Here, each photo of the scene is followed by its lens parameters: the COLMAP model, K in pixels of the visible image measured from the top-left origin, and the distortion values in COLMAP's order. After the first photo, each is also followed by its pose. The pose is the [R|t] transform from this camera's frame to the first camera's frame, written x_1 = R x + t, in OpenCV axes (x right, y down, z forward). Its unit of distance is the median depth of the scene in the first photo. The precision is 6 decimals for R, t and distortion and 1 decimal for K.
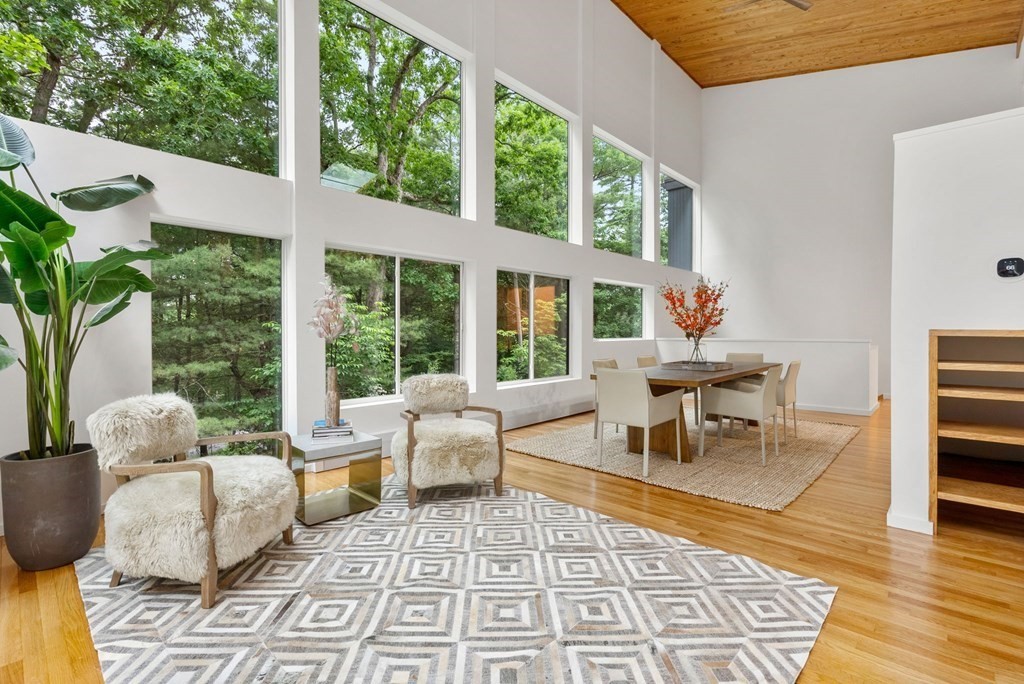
lens RADIAL K [[476.1, 0, 510.1], [0, 476.1, 335.8], [0, 0, 1]] dist [0.001493, 0.000413]
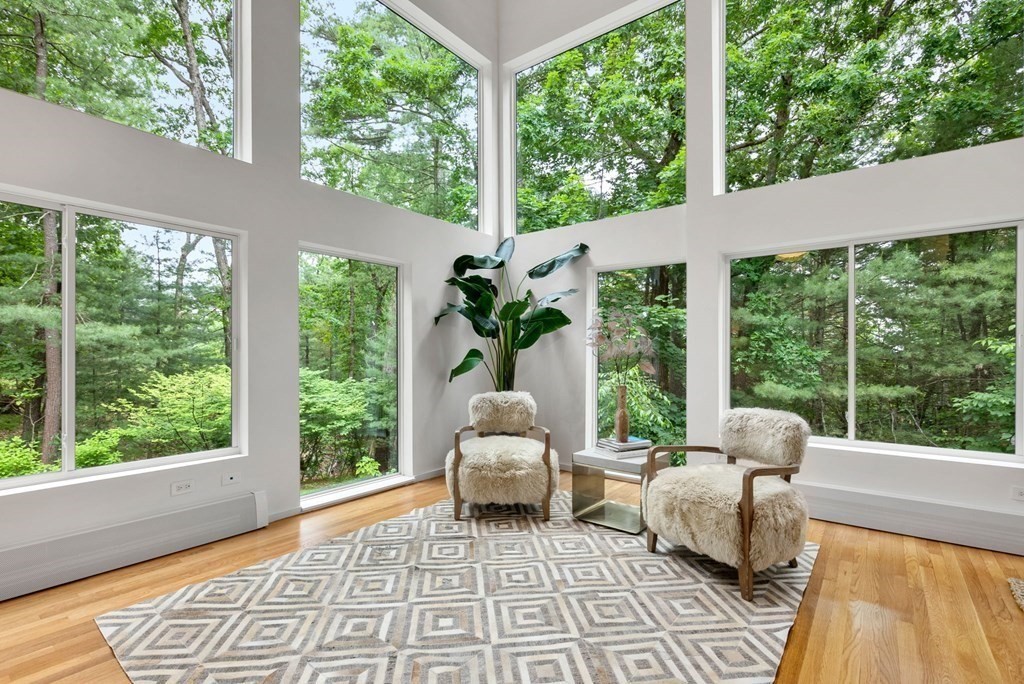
lens RADIAL K [[482.0, 0, 507.3], [0, 482.0, 351.1], [0, 0, 1]] dist [-0.002091, -0.000127]
pose [[0.089987, -0.001442, -0.995942, 0.909900], [-0.010847, 0.999938, -0.002428, -0.006945], [0.995884, 0.011021, 0.089966, 0.892641]]
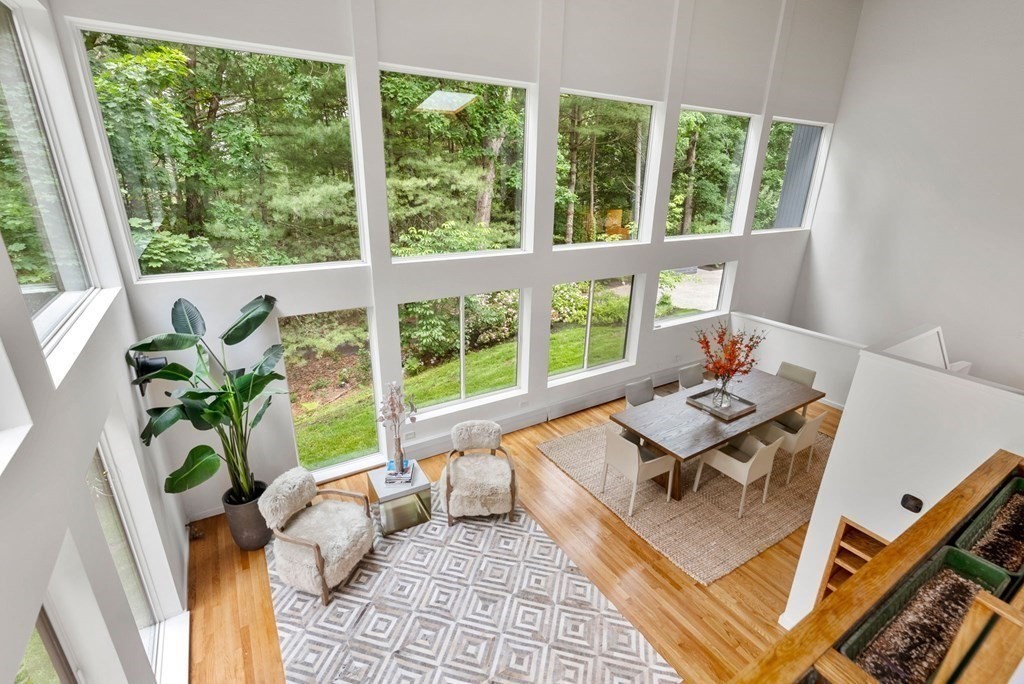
lens RADIAL K [[475.5, 0, 512.0], [0, 475.5, 342.0], [0, 0, 1]] dist [0.001004, 0.000039]
pose [[0.966020, 0.108944, -0.234387, 0.374389], [-0.025148, 0.942144, 0.334264, -0.955479], [0.257243, -0.317012, 0.912869, -0.193891]]
